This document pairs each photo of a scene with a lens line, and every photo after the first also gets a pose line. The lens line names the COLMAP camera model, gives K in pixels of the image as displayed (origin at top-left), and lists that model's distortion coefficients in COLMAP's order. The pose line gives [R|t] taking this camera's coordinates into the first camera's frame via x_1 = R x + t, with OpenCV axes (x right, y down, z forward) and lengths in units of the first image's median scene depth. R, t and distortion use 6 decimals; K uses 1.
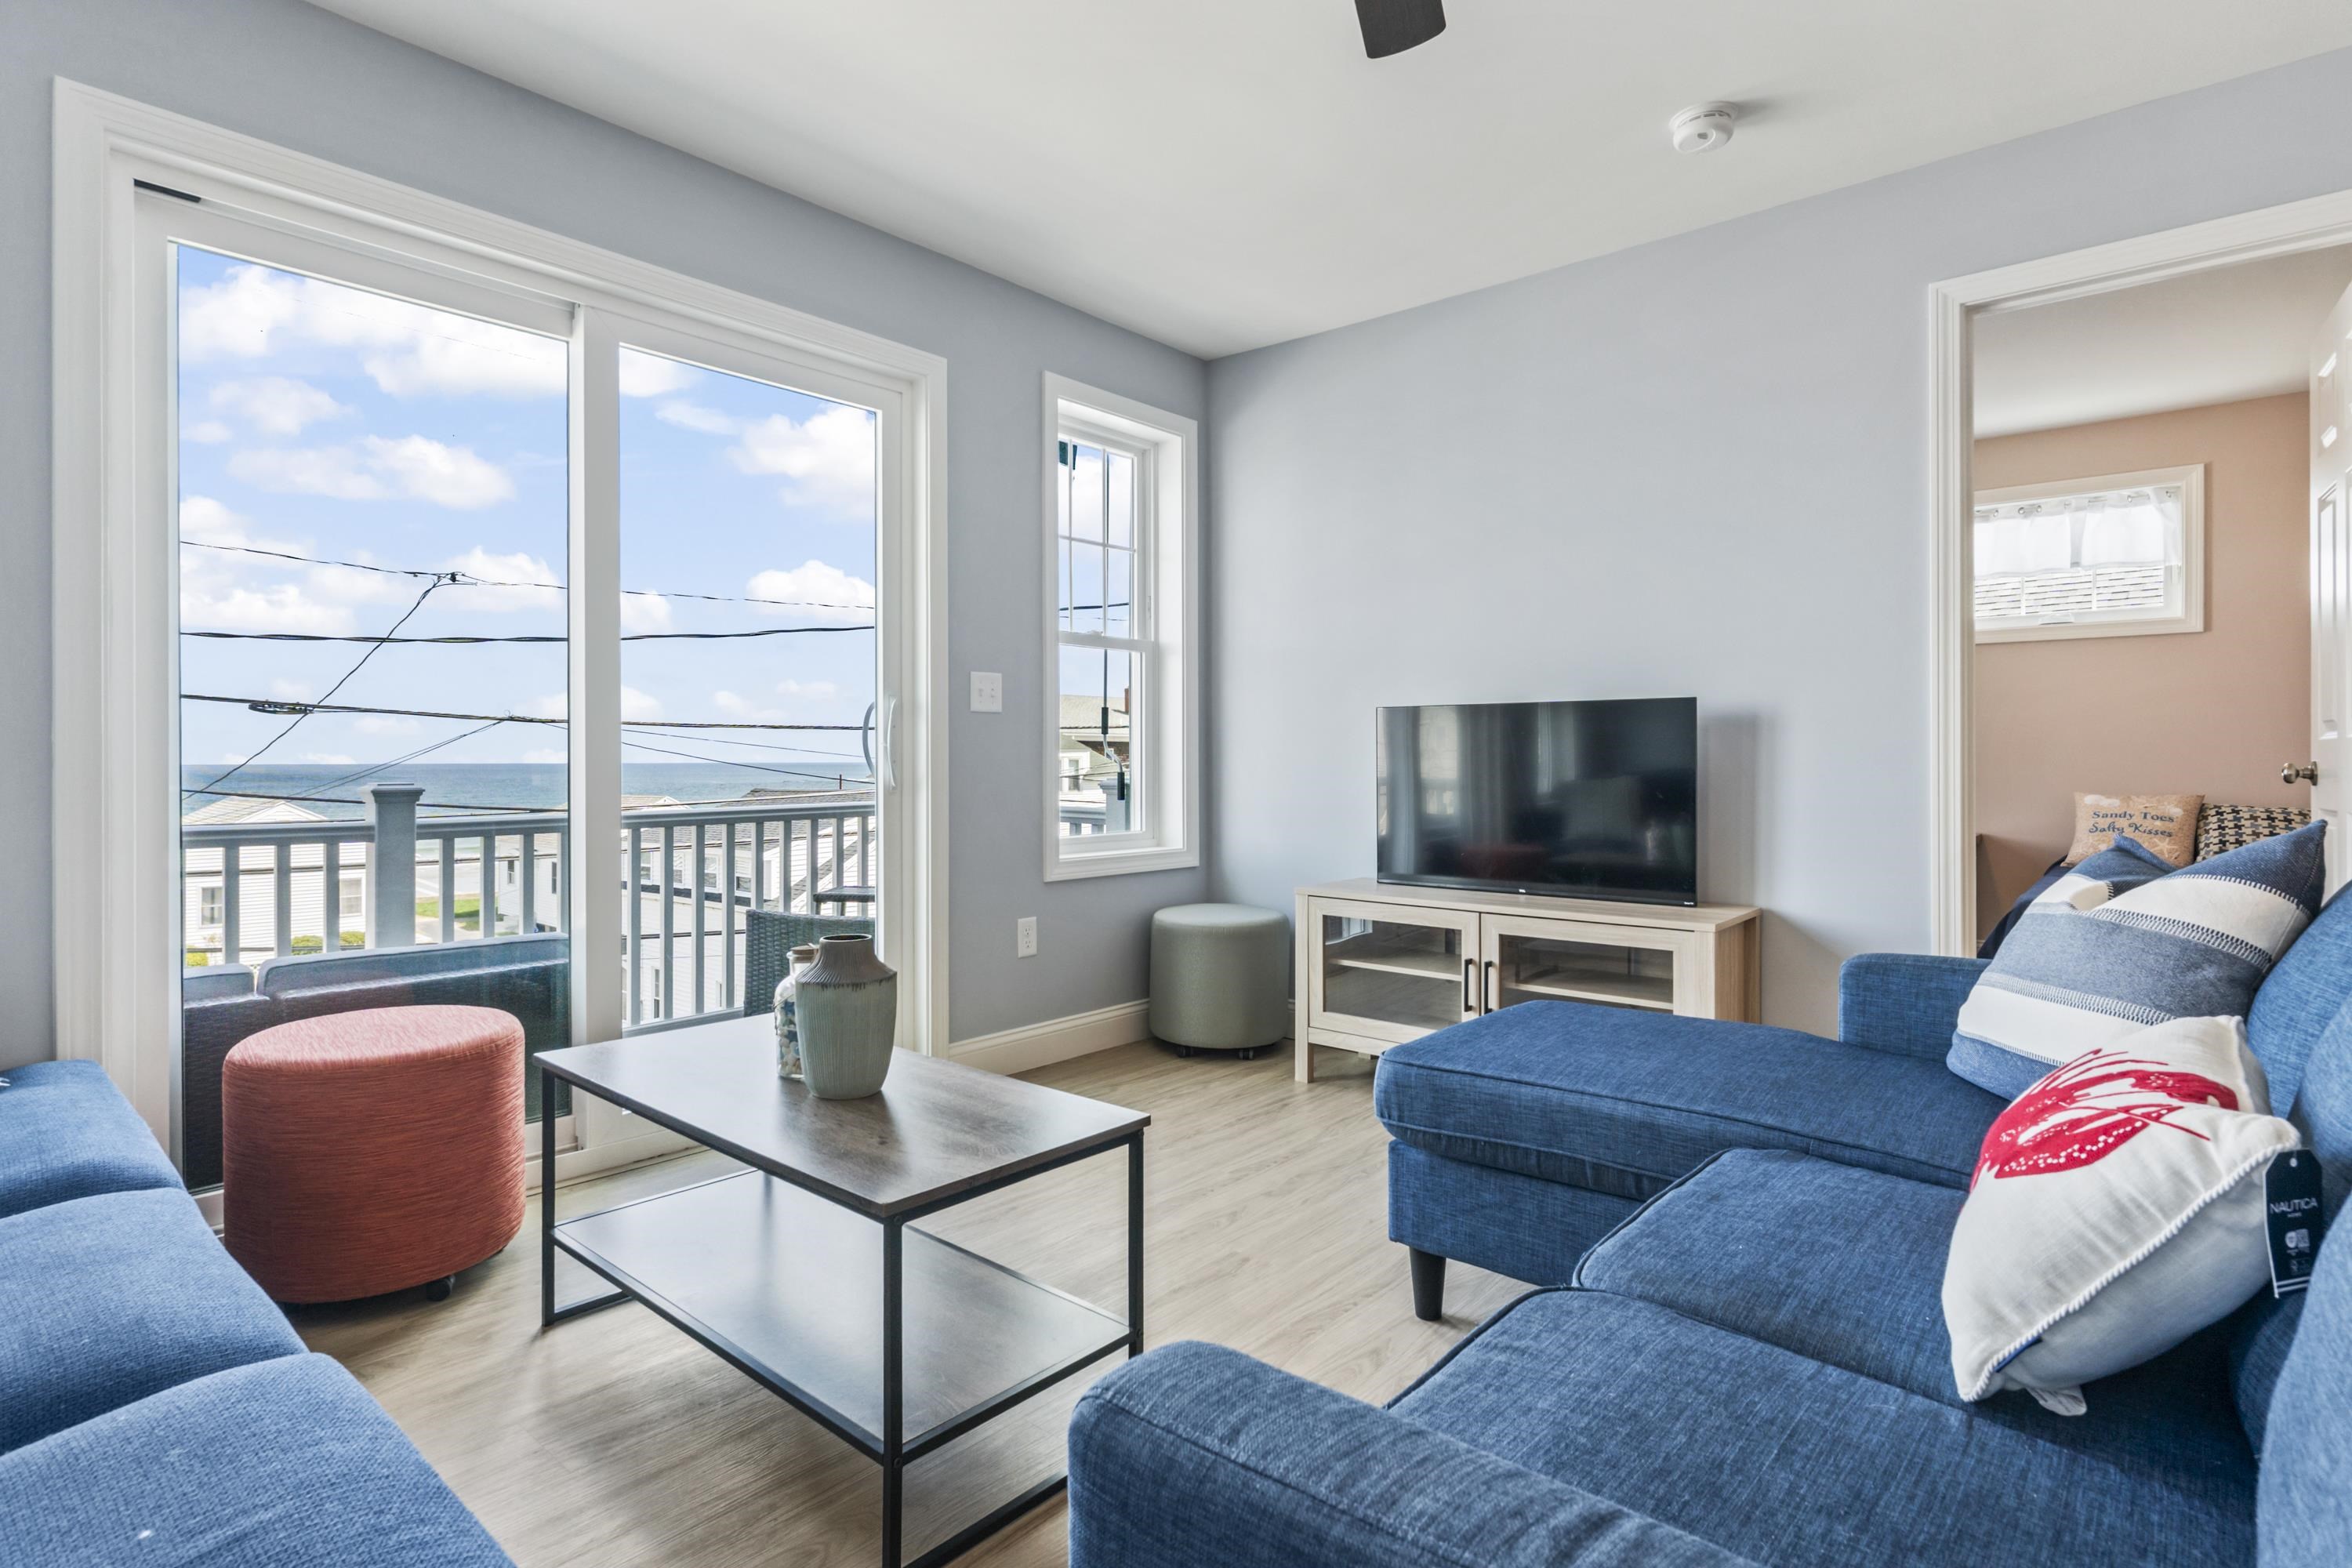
lens RADIAL K [[1171.8, 0, 1167.4], [0, 1171.8, 764.3], [0, 0, 1]] dist [-0.004289, -0.001916]
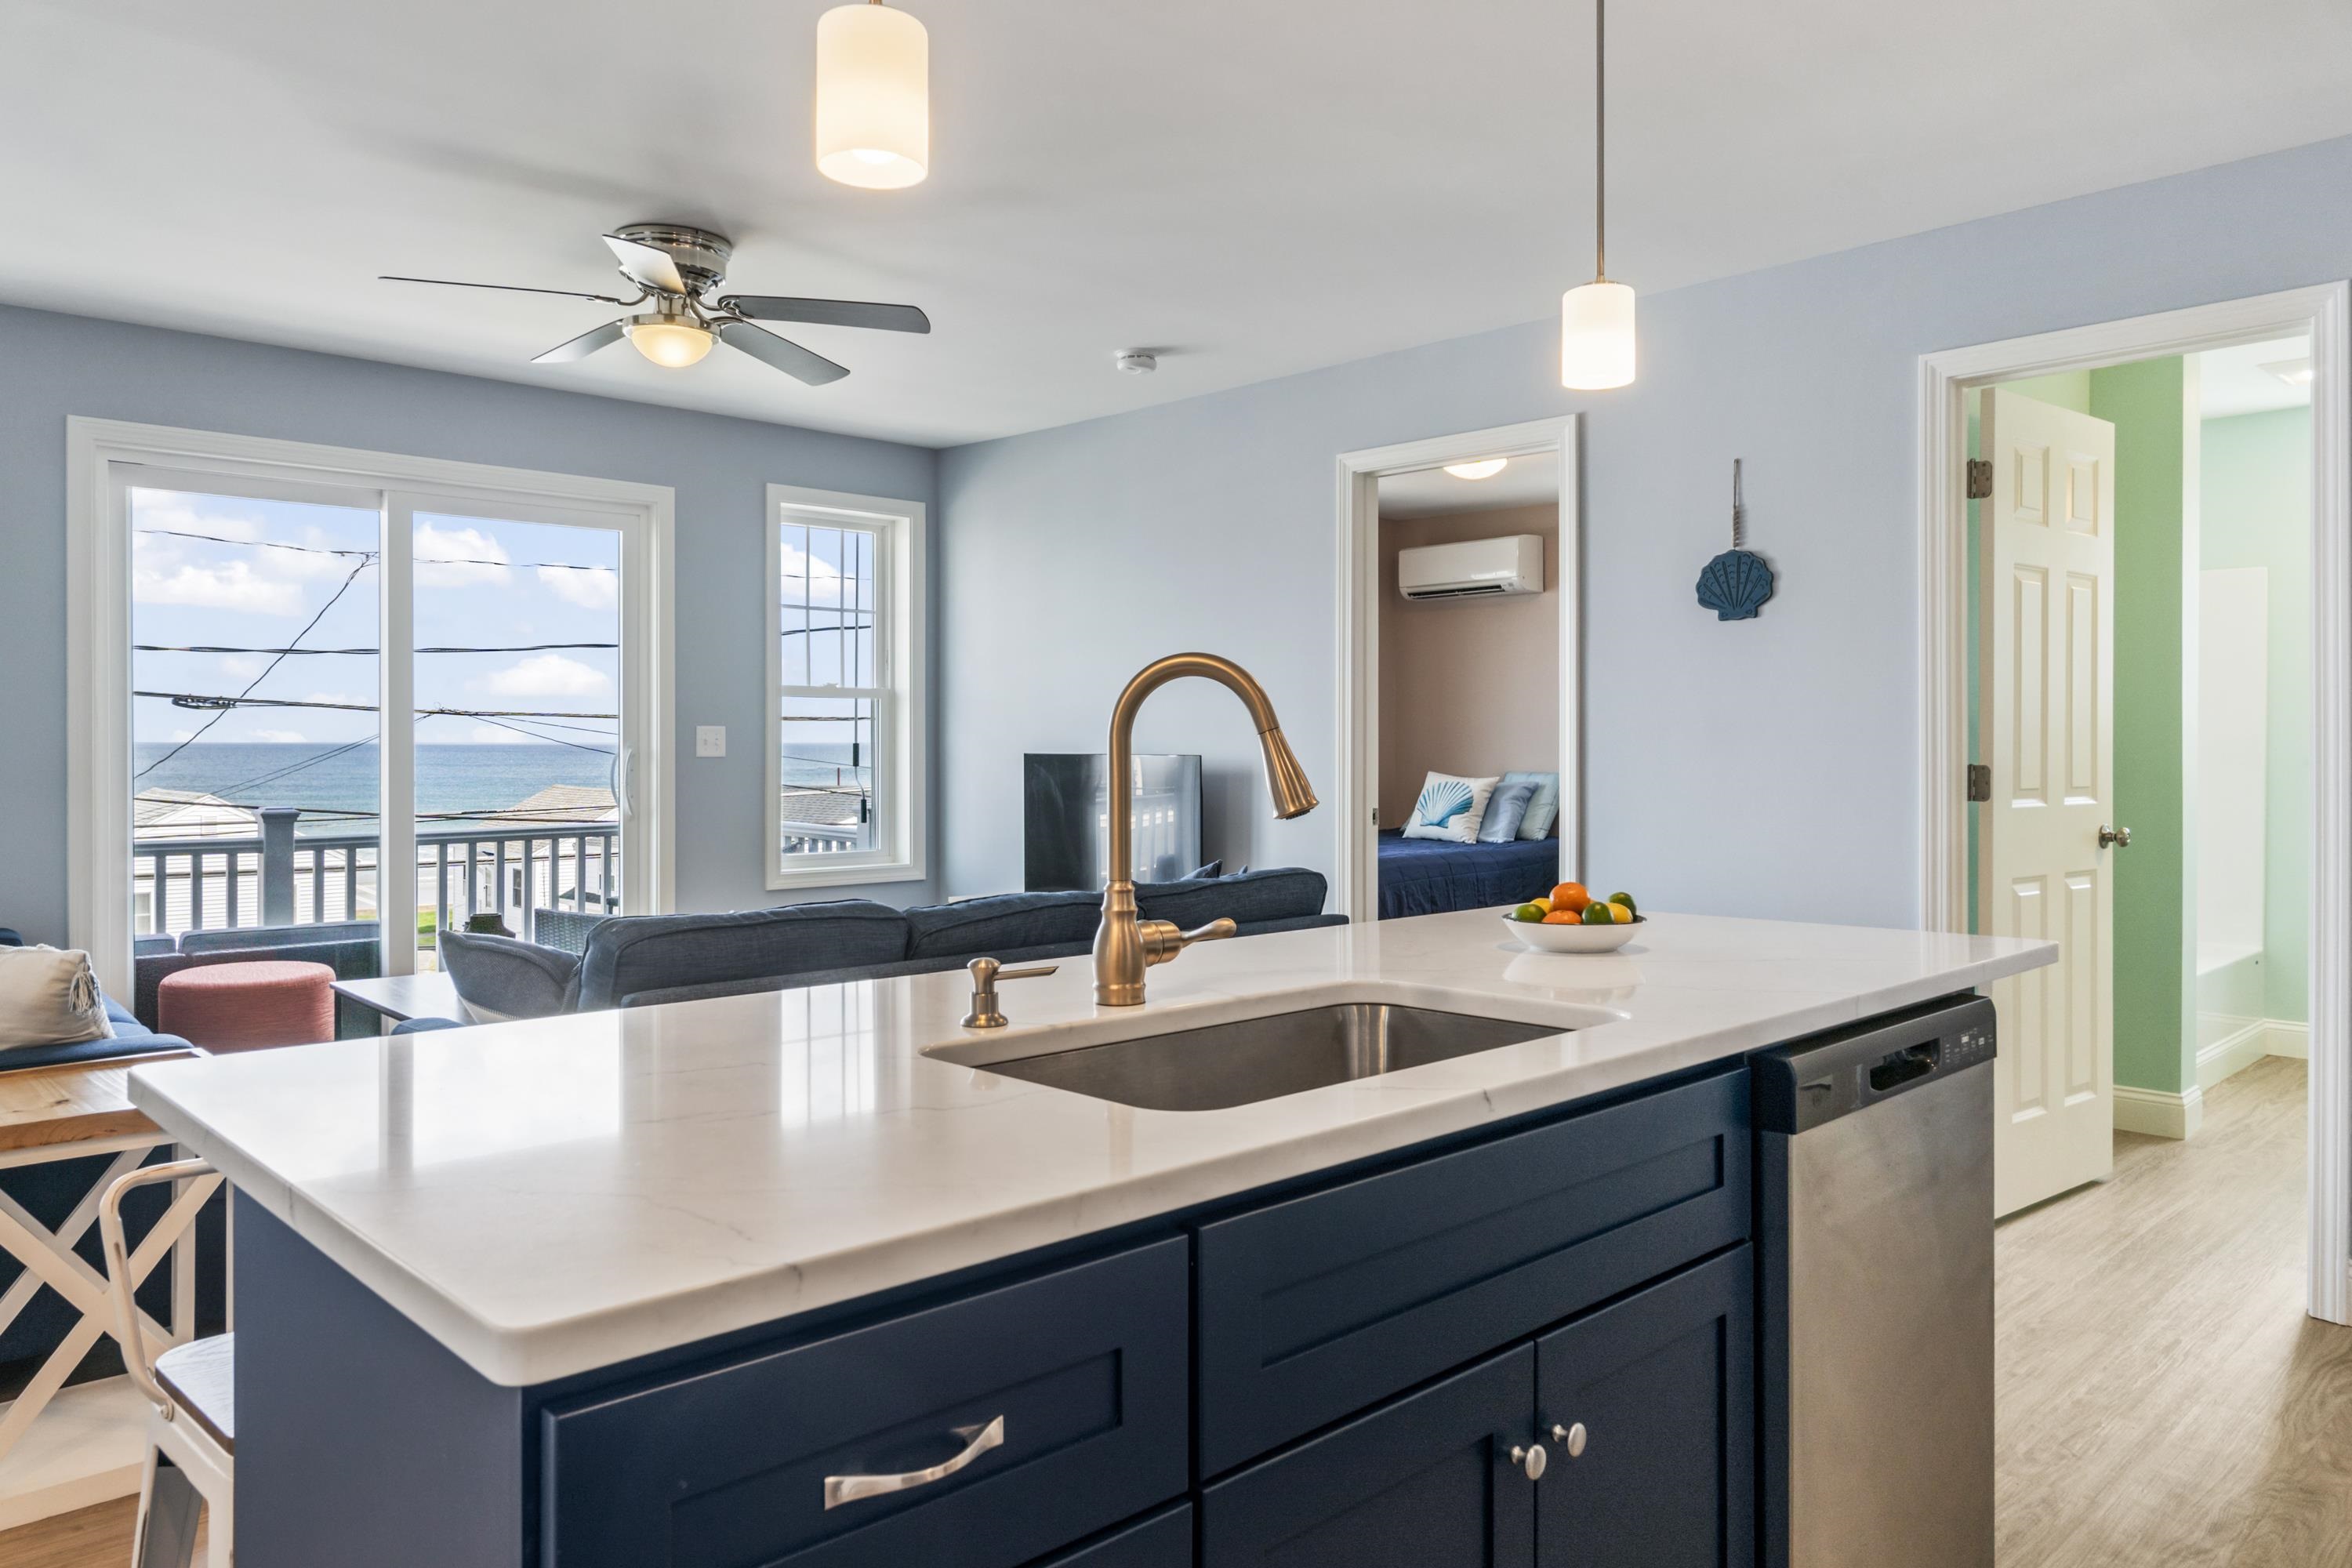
lens RADIAL K [[1591.0, 0, 1208.5], [0, 1591.0, 745.8], [0, 0, 1]] dist [-0.004756, -0.006000]
pose [[0.996190, 0.003687, -0.087132, 0.519000], [-0.003521, 0.999992, 0.002060, -0.060032], [0.087139, -0.001745, 0.996195, -0.661562]]
